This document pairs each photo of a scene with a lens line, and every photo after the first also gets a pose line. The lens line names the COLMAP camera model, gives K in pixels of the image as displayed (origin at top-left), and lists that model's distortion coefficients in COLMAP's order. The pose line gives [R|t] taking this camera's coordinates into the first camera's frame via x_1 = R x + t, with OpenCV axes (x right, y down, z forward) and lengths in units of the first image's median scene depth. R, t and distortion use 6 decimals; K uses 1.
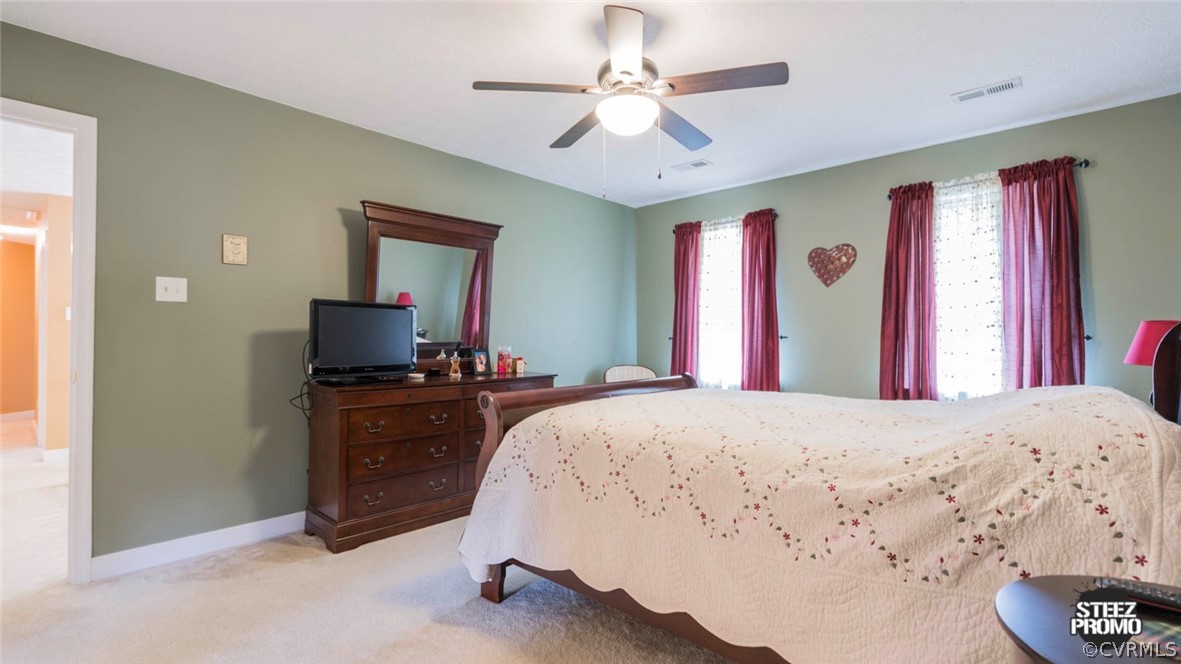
lens RADIAL K [[538.5, 0, 592.1], [0, 538.5, 334.1], [0, 0, 1]] dist [-0.001968, -0.000068]
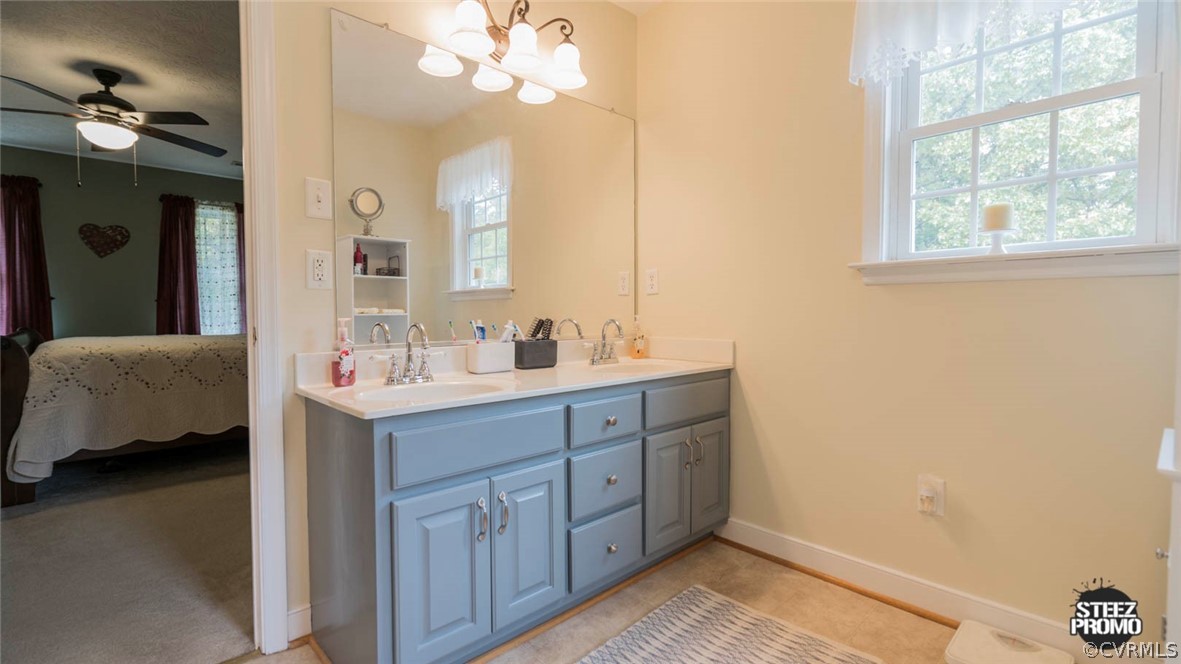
lens RADIAL K [[538.5, 0, 592.1], [0, 538.5, 334.1], [0, 0, 1]] dist [-0.001968, -0.000068]
pose [[0.074149, -0.035780, 0.996605, -0.832813], [-0.013659, 0.999226, 0.036890, 0.029131], [-0.997154, -0.016348, 0.073603, -0.241467]]
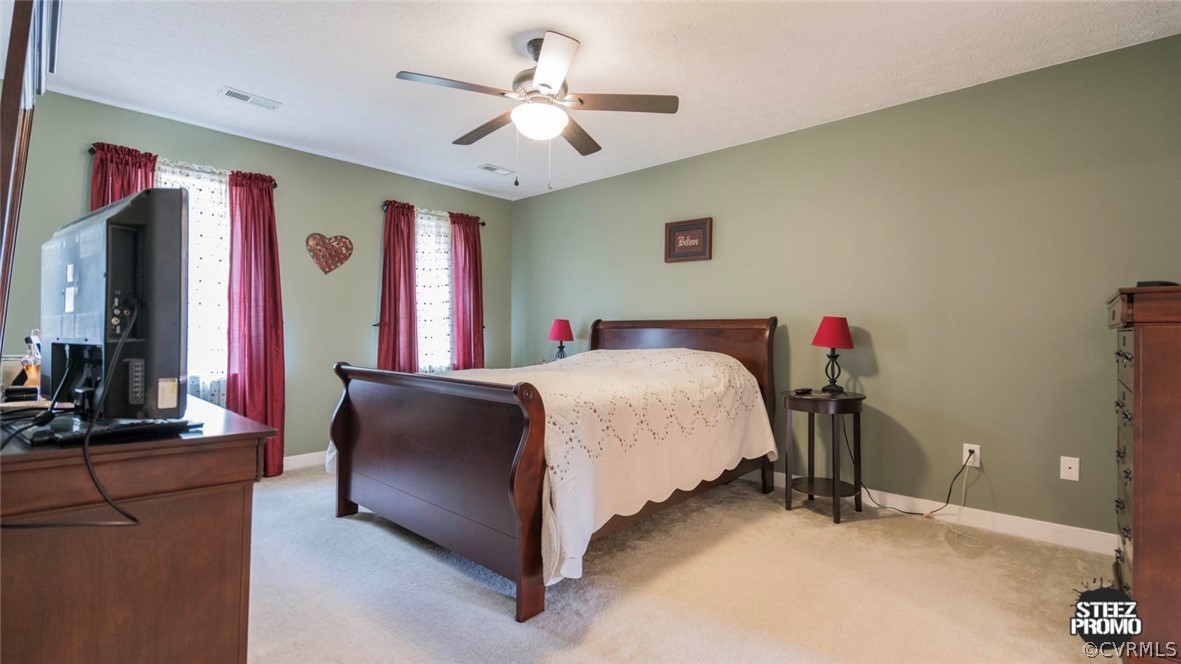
lens RADIAL K [[538.5, 0, 592.1], [0, 538.5, 334.1], [0, 0, 1]] dist [-0.001968, -0.000068]
pose [[-0.007767, -0.001129, 0.999969, -0.695145], [-0.018866, 0.999822, 0.000982, 0.018008], [-0.999792, -0.018858, -0.007786, 0.595445]]
